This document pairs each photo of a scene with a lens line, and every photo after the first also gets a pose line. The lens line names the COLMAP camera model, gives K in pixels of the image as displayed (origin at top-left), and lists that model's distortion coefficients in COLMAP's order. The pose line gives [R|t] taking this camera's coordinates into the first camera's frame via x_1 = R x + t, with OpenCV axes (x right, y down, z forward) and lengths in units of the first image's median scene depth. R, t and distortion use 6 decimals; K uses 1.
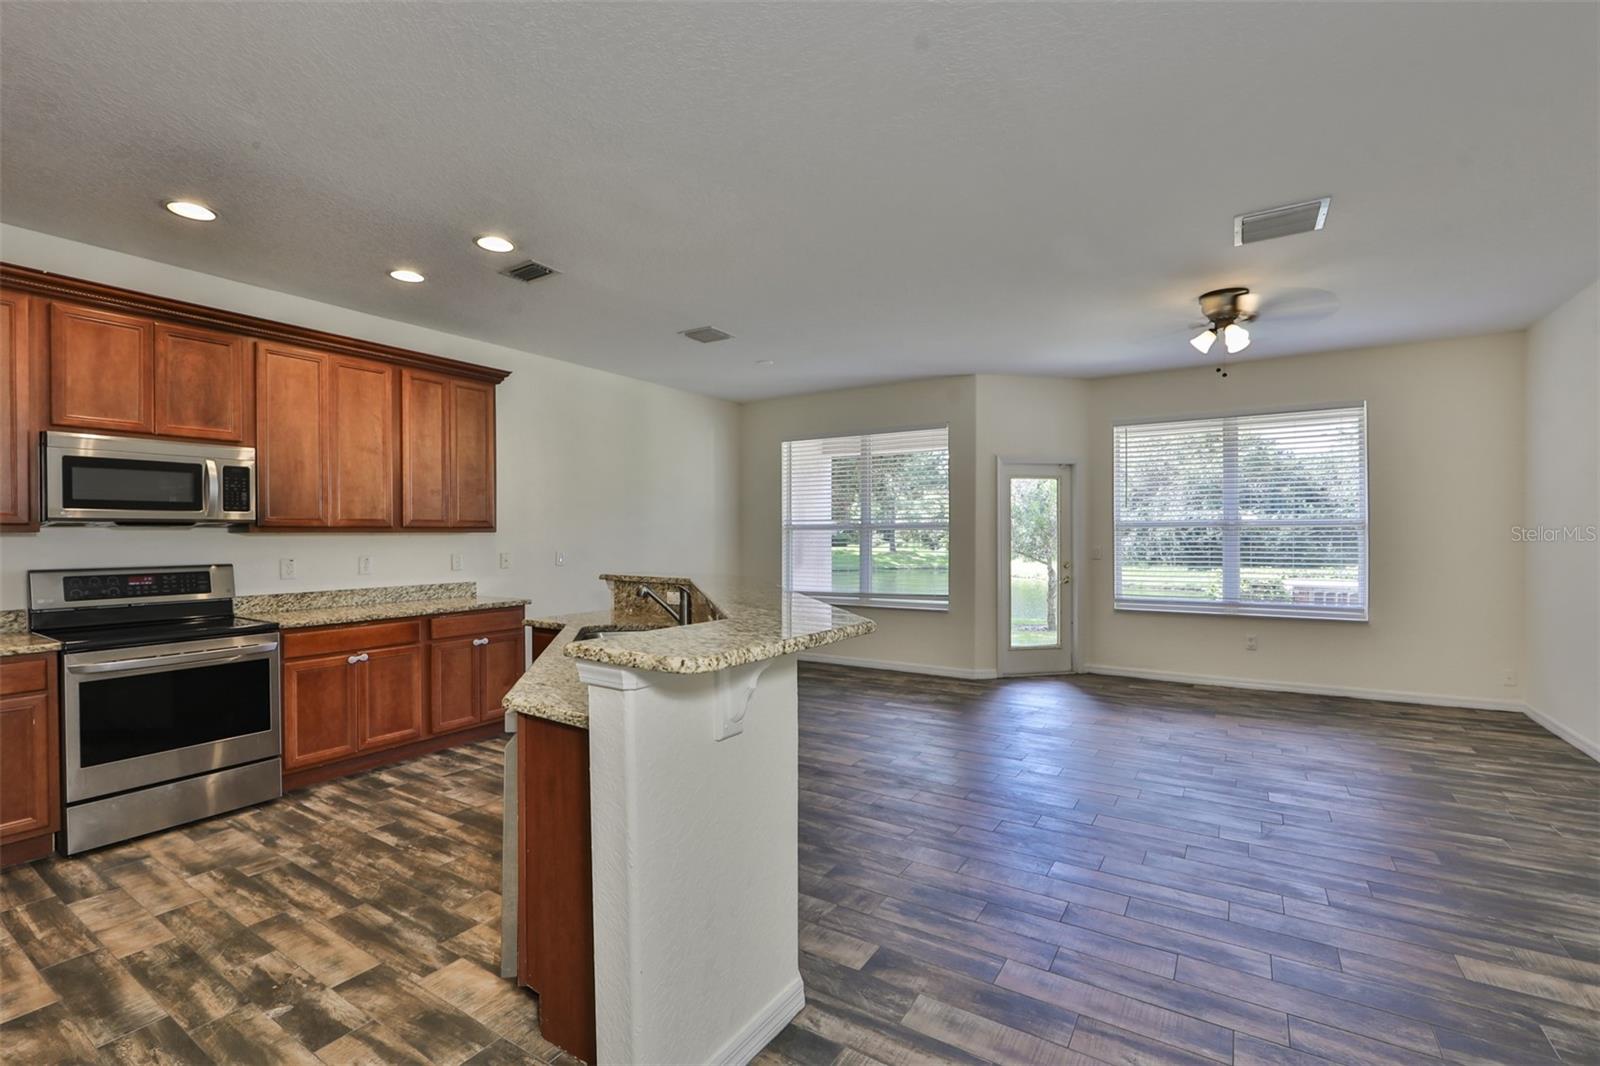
lens RADIAL K [[714.5, 0, 866.4], [0, 714.5, 538.7], [0, 0, 1]] dist [-0.009835, 0.000469]
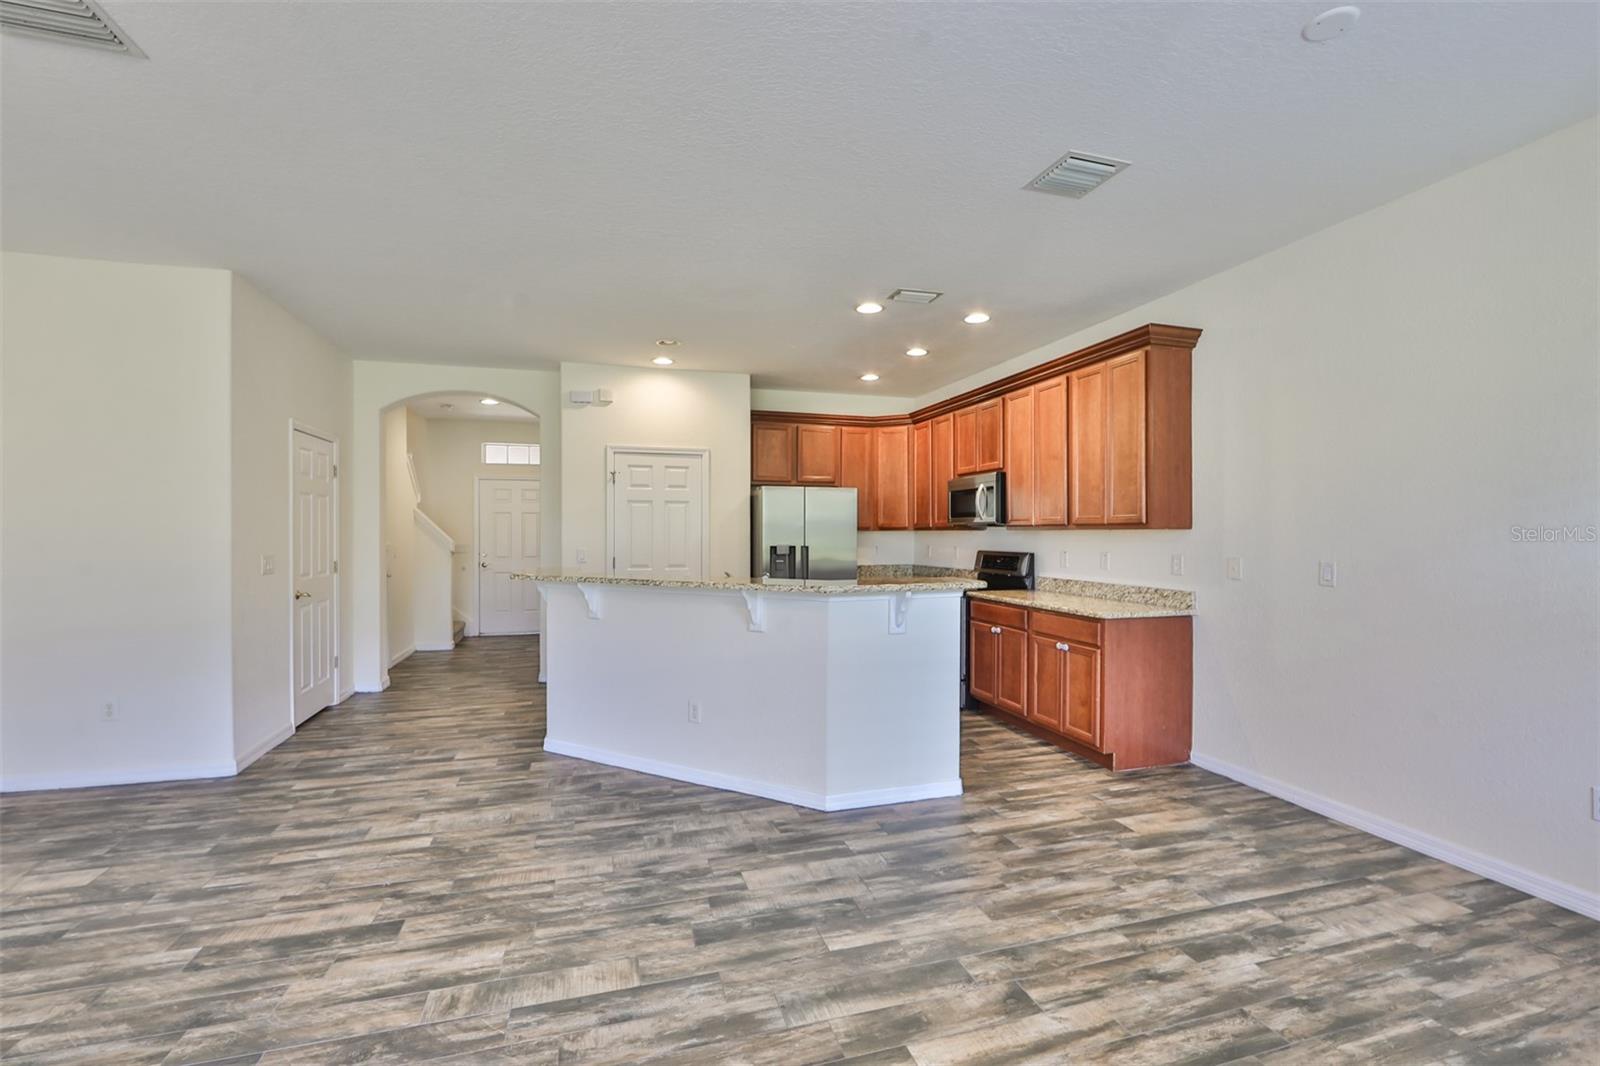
lens RADIAL K [[729.1, 0, 724.4], [0, 729.1, 546.9], [0, 0, 1]] dist [-0.012378, 0.001003]
pose [[-0.787256, 0.020671, -0.616280, 0.441299], [0.001728, 0.999508, 0.031318, -0.020186], [0.616624, 0.023590, -0.786904, 1.621894]]
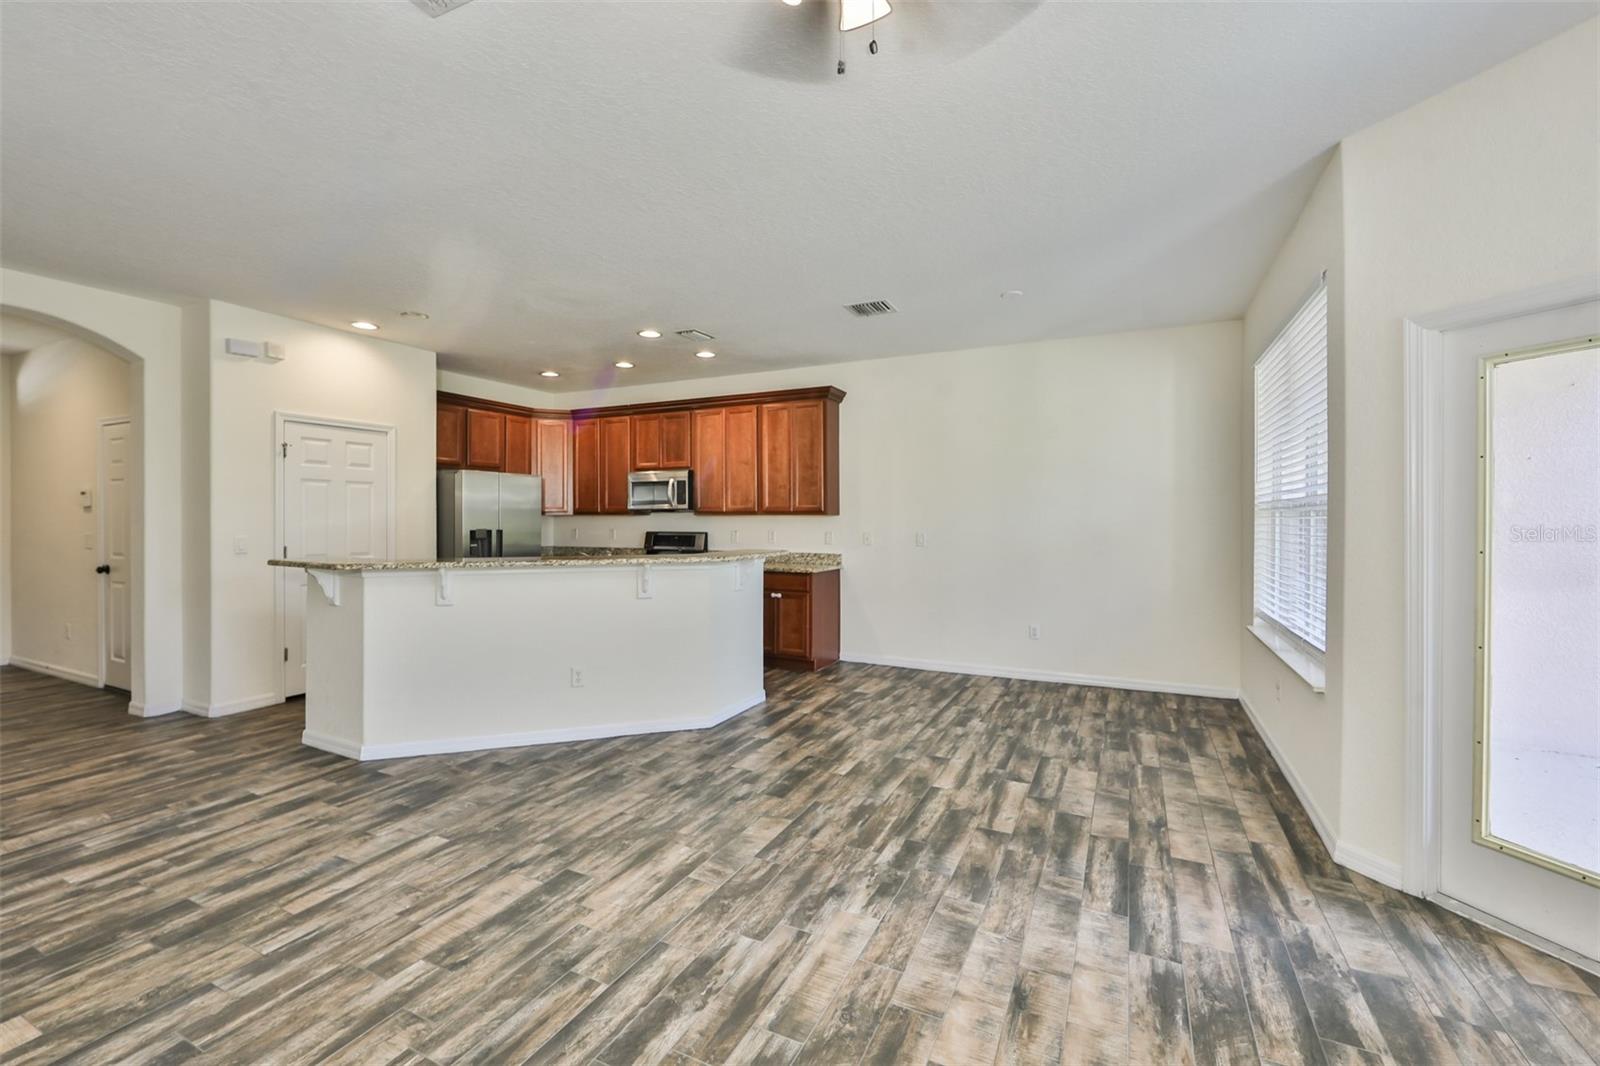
lens RADIAL K [[774.2, 0, 785.8], [0, 774.2, 523.1], [0, 0, 1]] dist [-0.017879, 0.005338]
pose [[-0.020706, 0.012723, -0.999705, 1.036719], [-0.008400, 0.999882, 0.012900, -0.015009], [0.999750, 0.008665, -0.020597, 1.150795]]
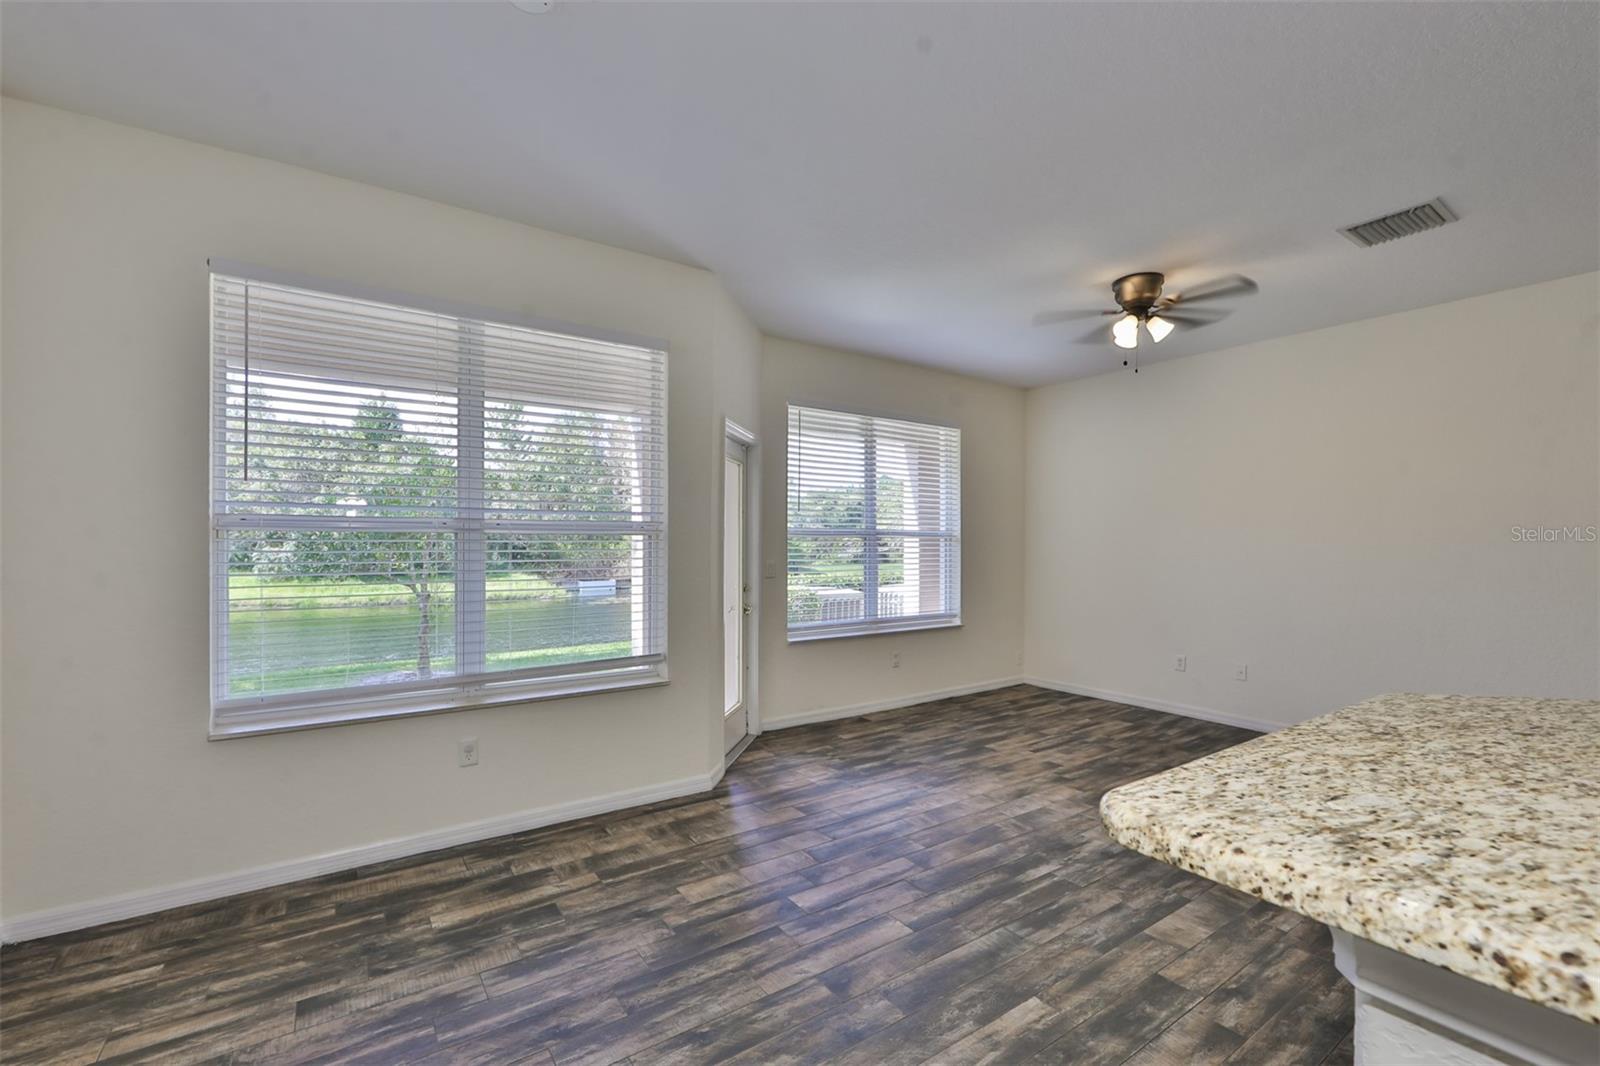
lens RADIAL K [[692.6, 0, 837.7], [0, 692.6, 541.2], [0, 0, 1]] dist [-0.009543, -0.000243]
pose [[0.448345, 0.008837, 0.893817, -0.517938], [-0.000053, 0.999951, -0.009860, -0.000042], [-0.893860, 0.004373, 0.448324, 1.109564]]
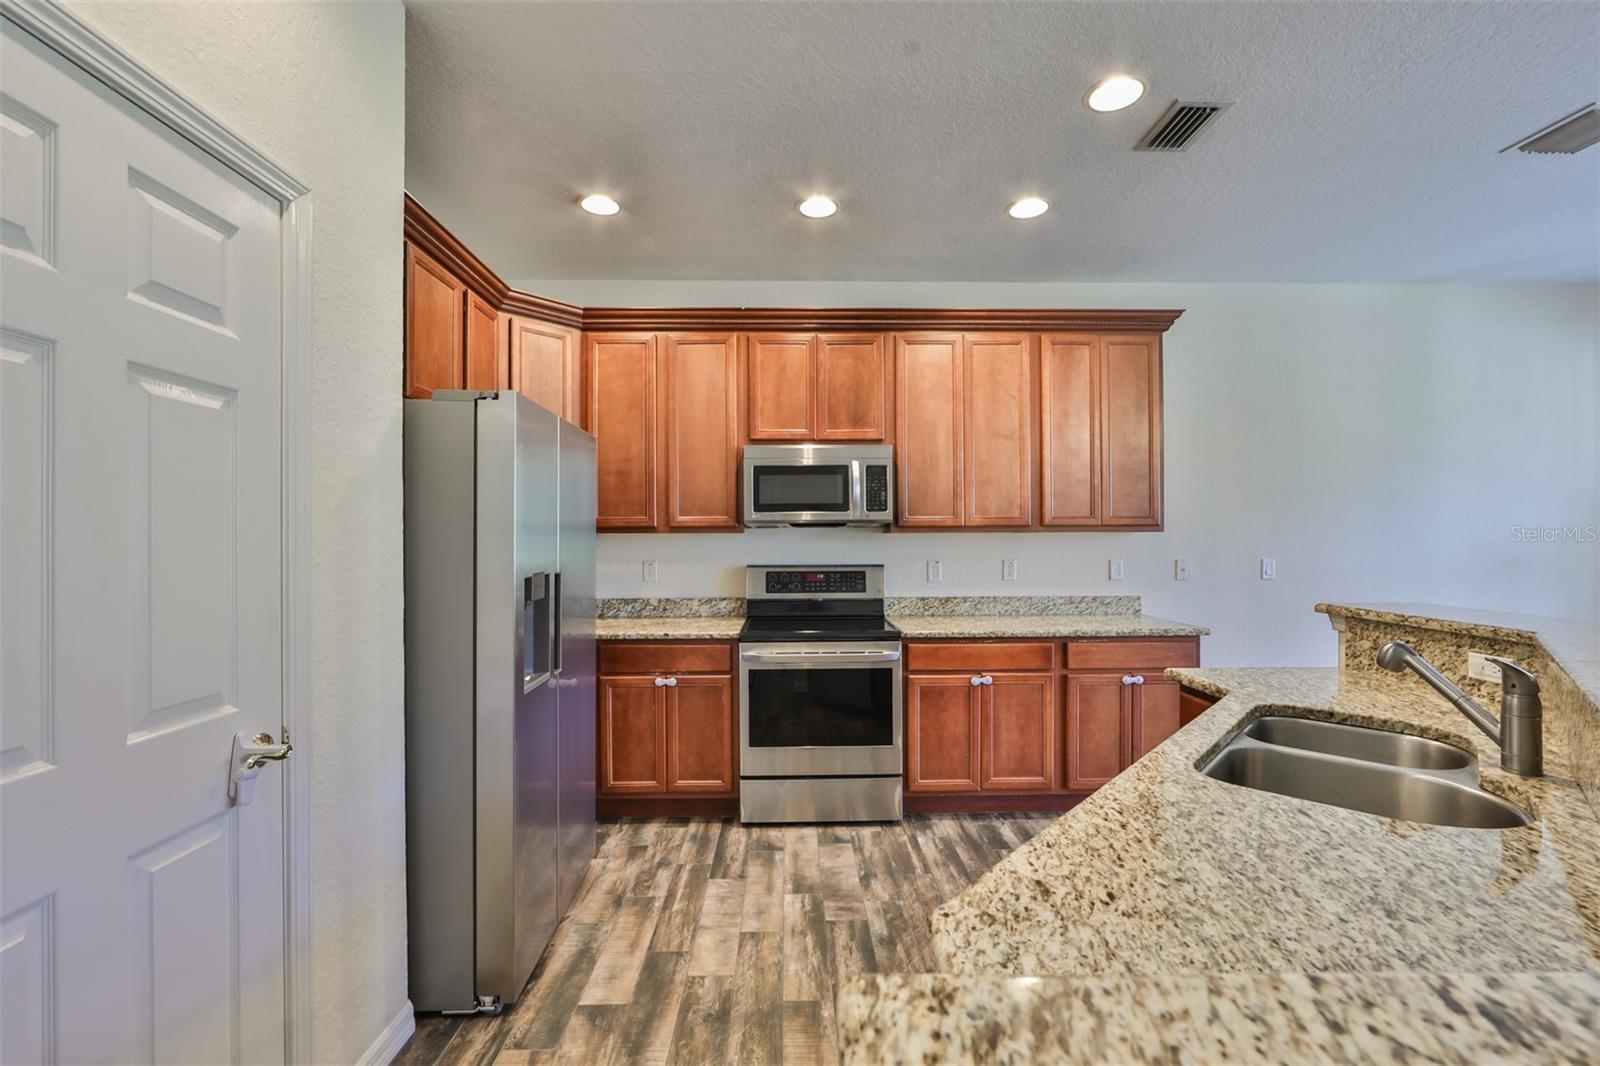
lens RADIAL K [[709.1, 0, 773.3], [0, 709.1, 536.8], [0, 0, 1]] dist [-0.008041, 0.000124]
pose [[0.483202, 0.001110, -0.875508, -0.087779], [-0.003370, 0.999994, -0.000592, -0.002200], [0.875502, 0.003237, 0.483203, 0.349797]]
